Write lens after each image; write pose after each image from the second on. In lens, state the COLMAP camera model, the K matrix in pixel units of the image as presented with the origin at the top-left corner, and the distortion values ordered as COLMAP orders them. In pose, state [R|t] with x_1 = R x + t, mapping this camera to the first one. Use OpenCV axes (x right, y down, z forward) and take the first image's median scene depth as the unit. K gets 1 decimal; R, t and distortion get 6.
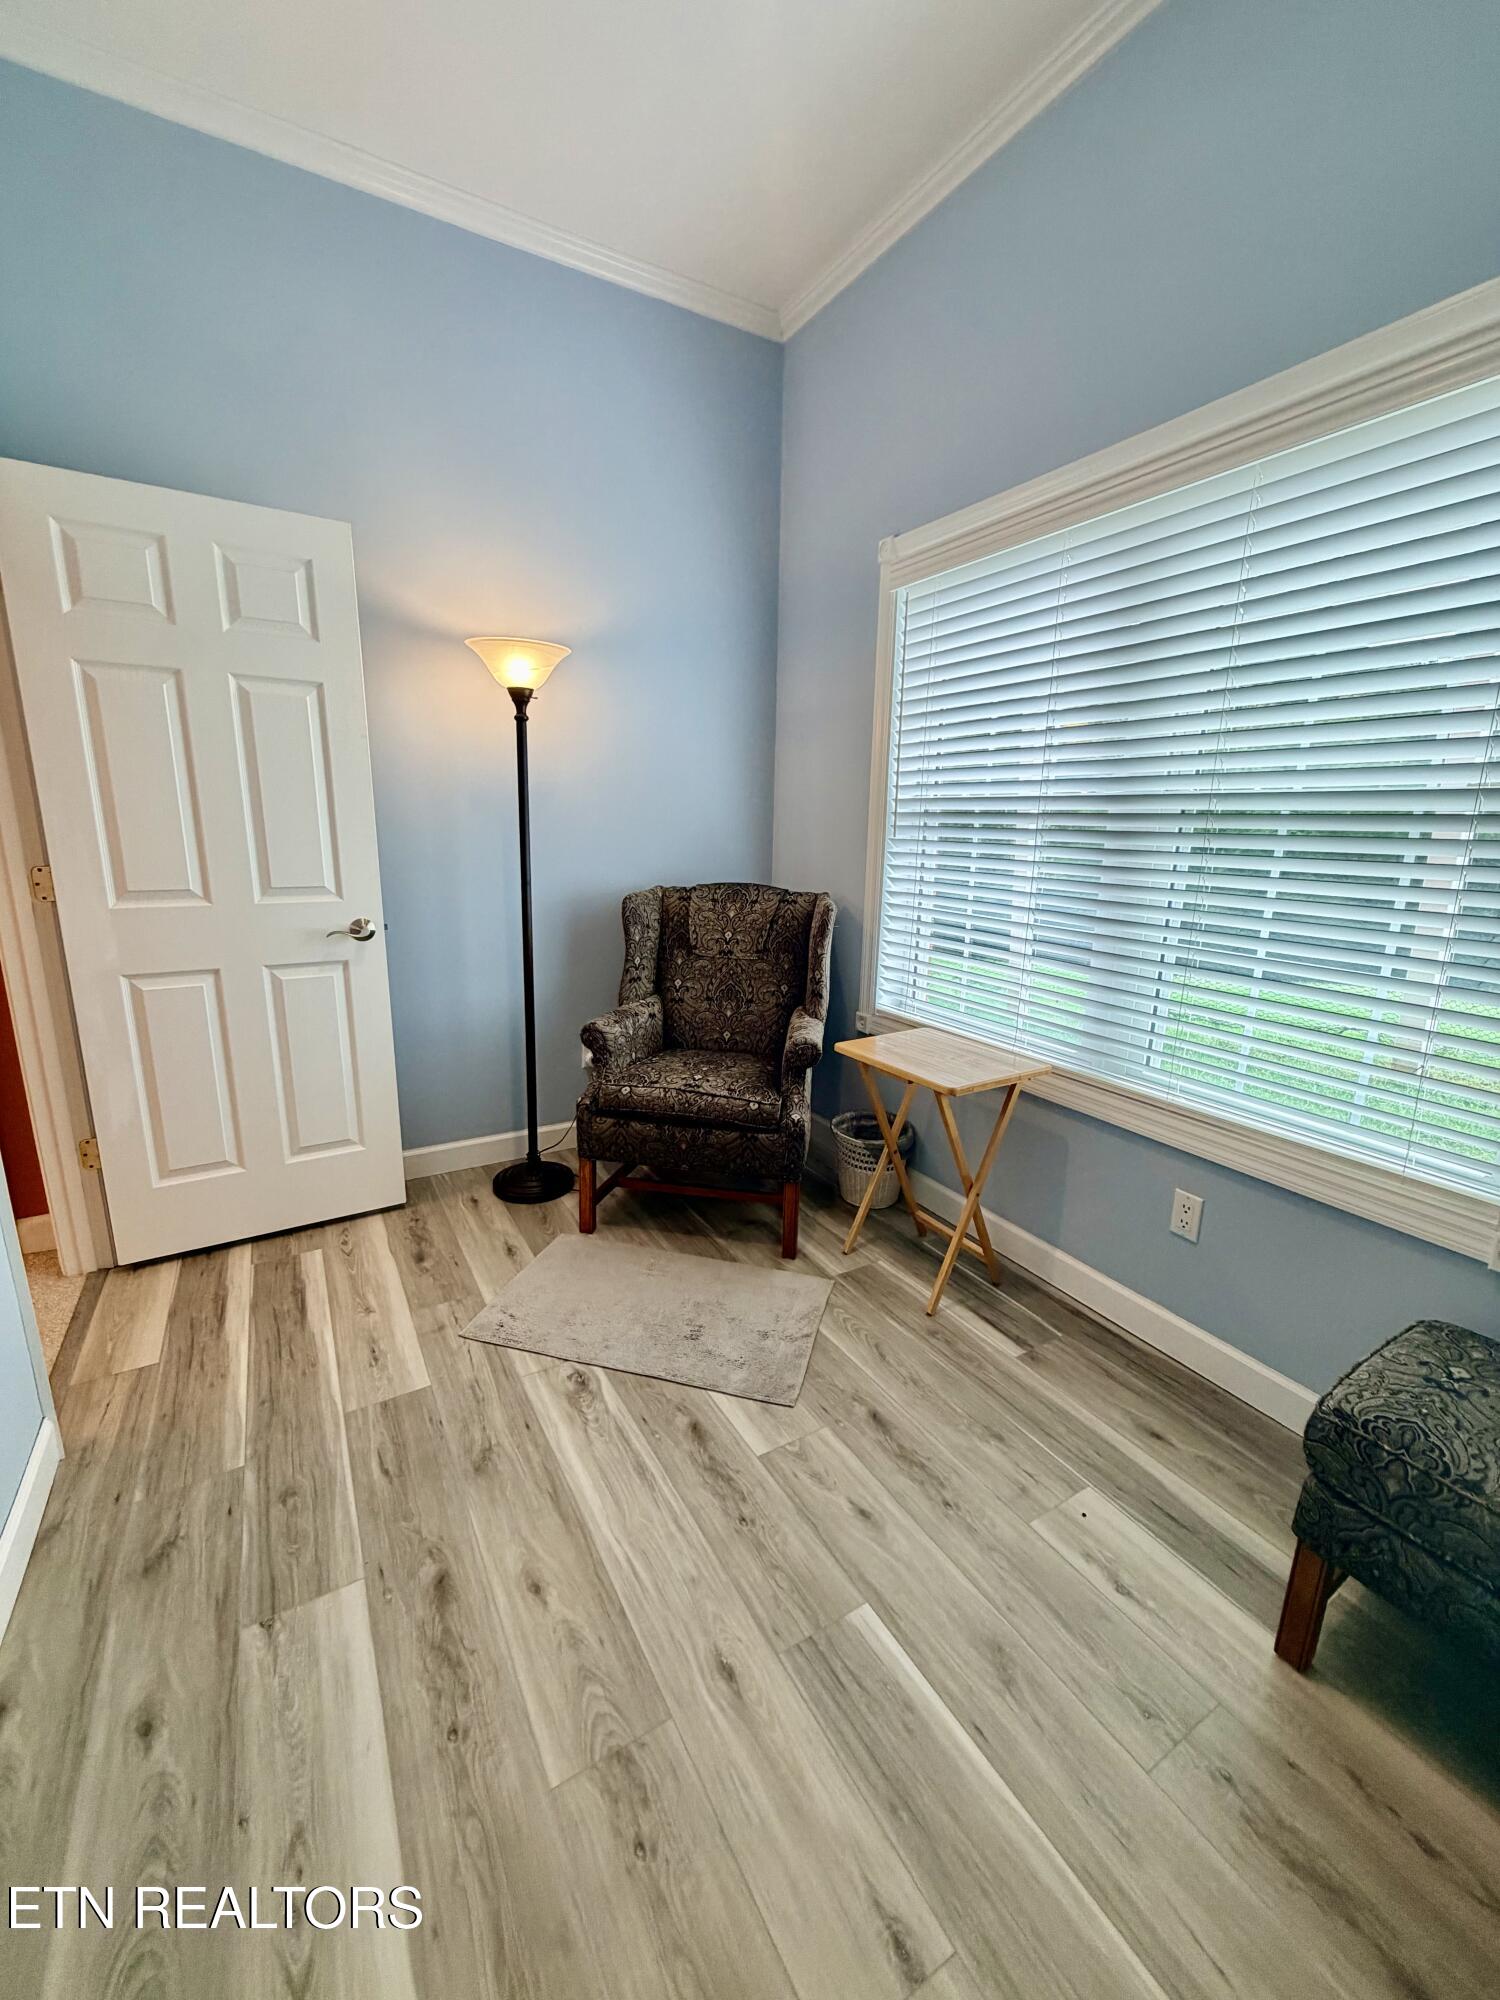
lens RADIAL K [[799.9, 0, 750.0], [0, 799.9, 1000.0], [0, 0, 1]] dist [-0.004274, -0.000644]
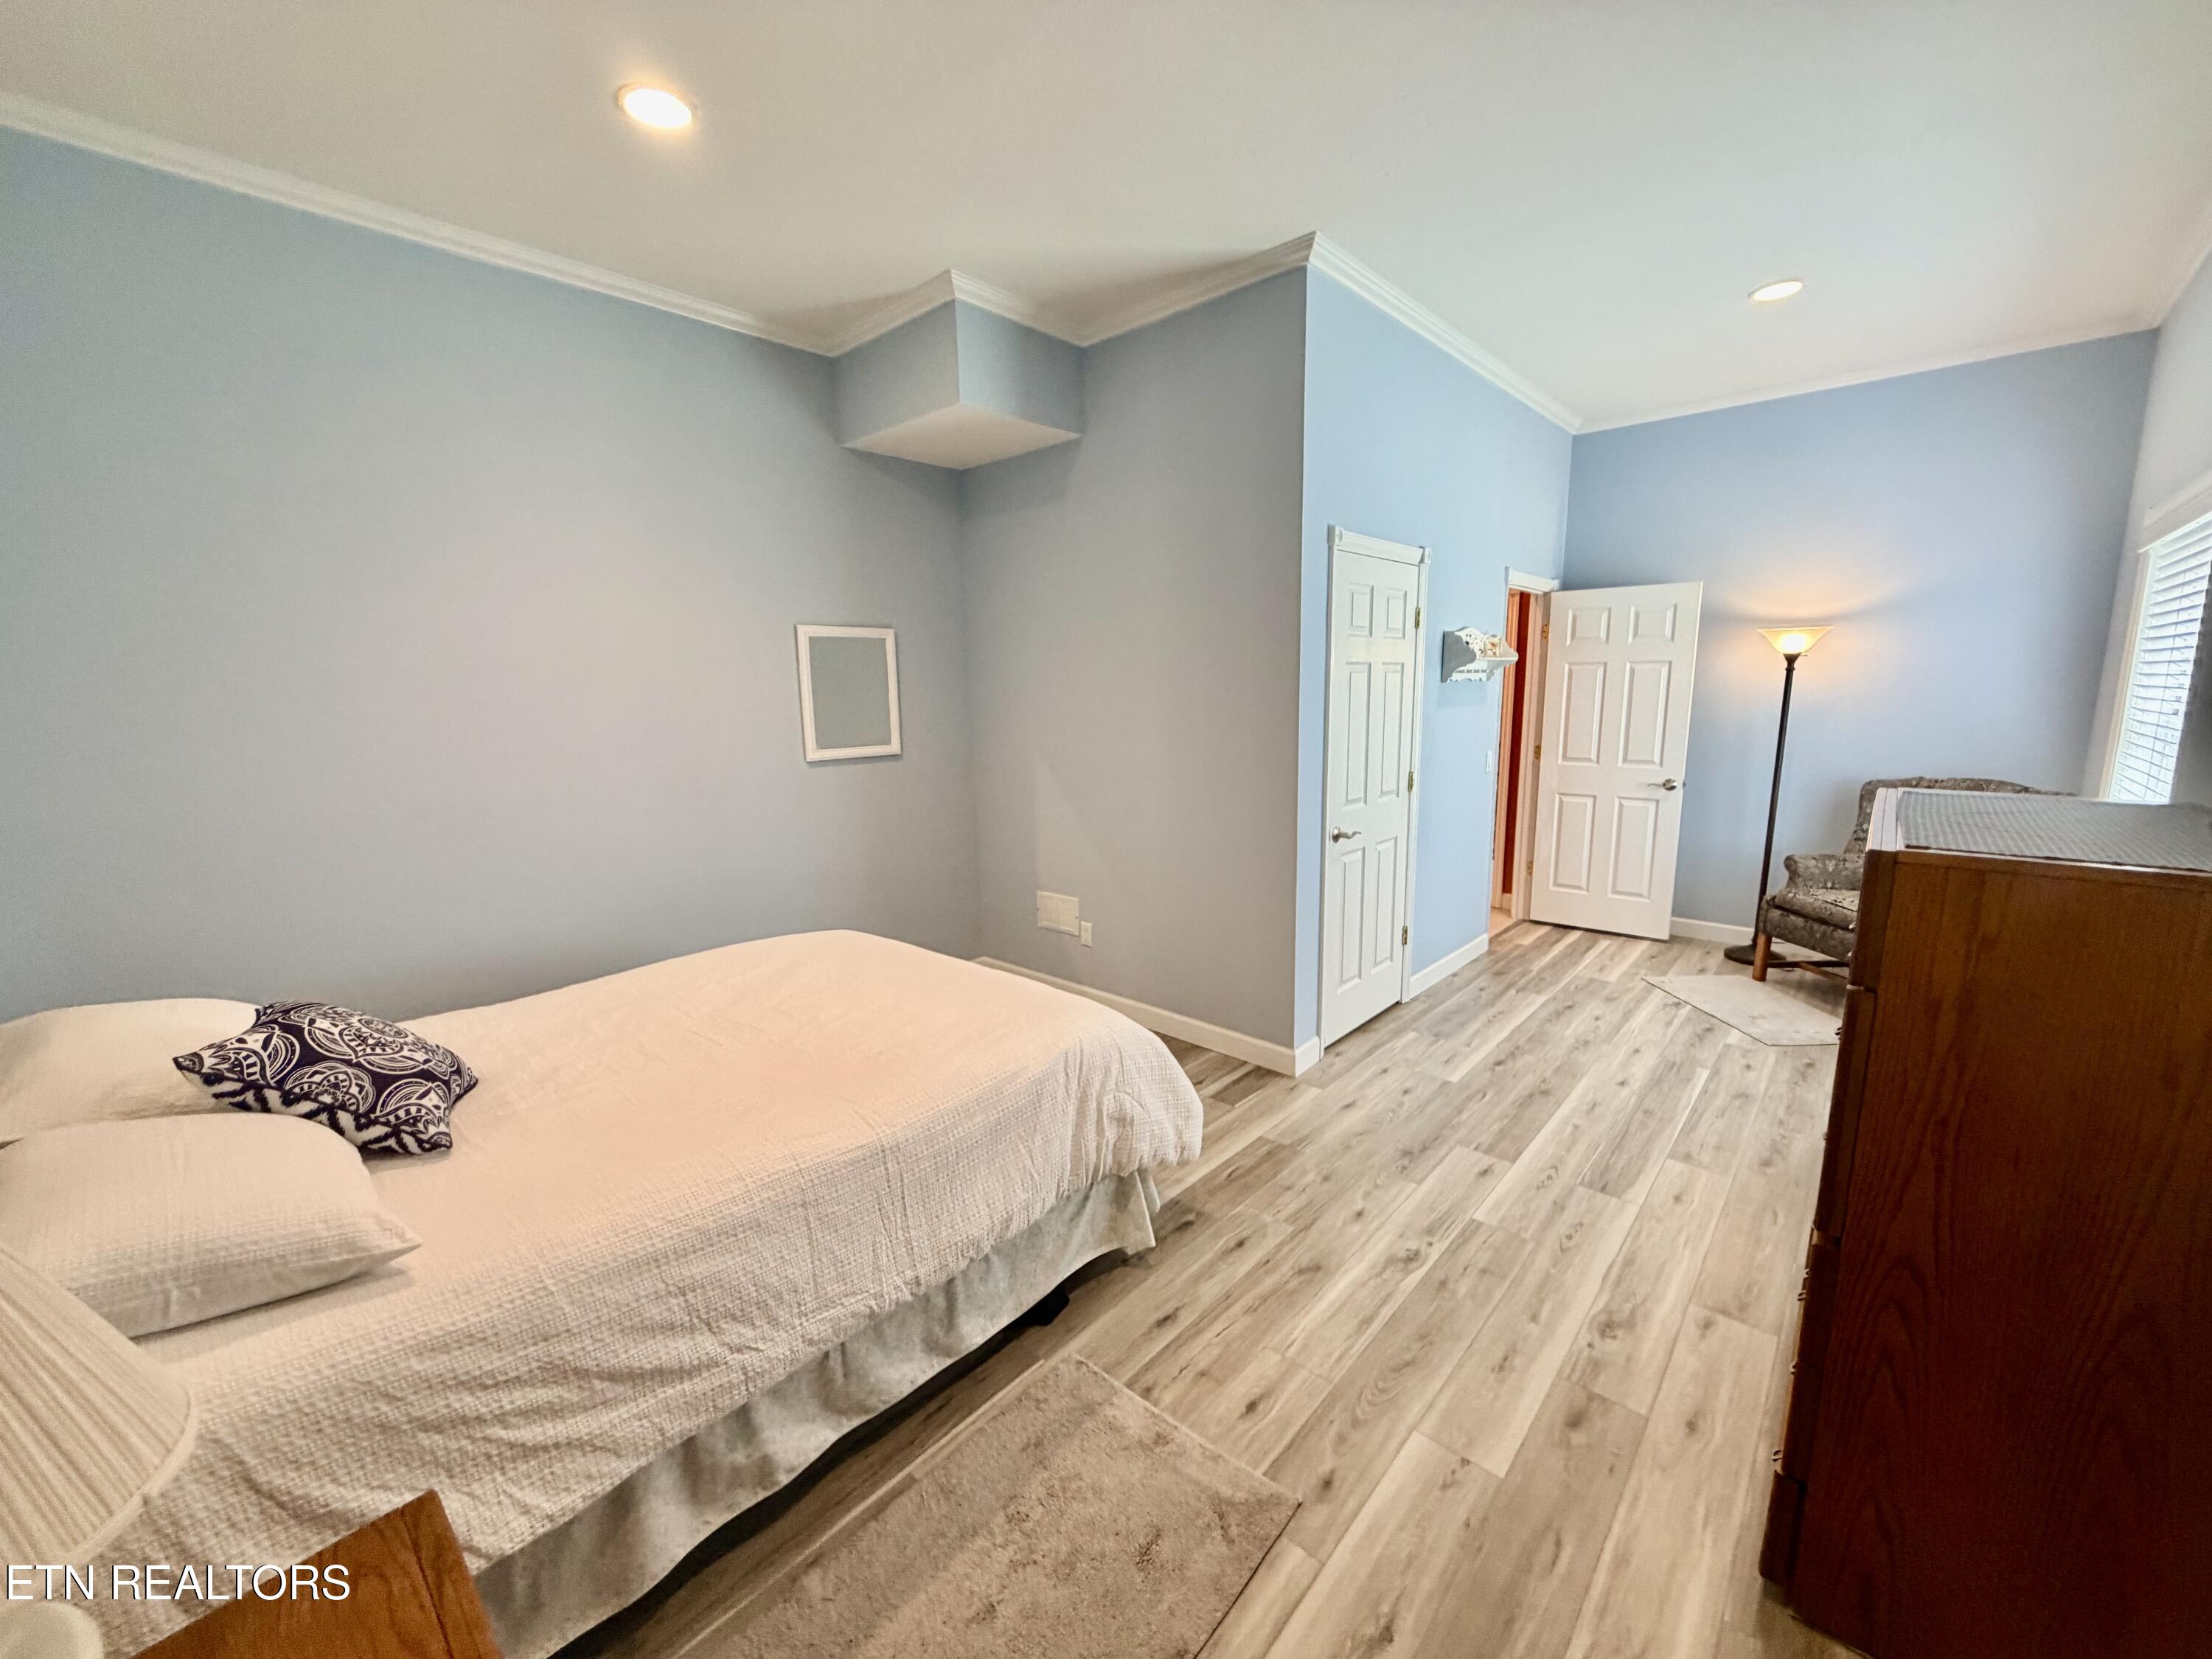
lens RADIAL K [[884.7, 0, 1106.0], [0, 884.7, 829.5], [0, 0, 1]] dist [-0.004274, -0.000644]
pose [[0.303357, 0.135441, -0.943202, 1.220992], [-0.187491, 0.978980, 0.080278, 0.109738], [0.934249, 0.152489, 0.322374, -1.009627]]
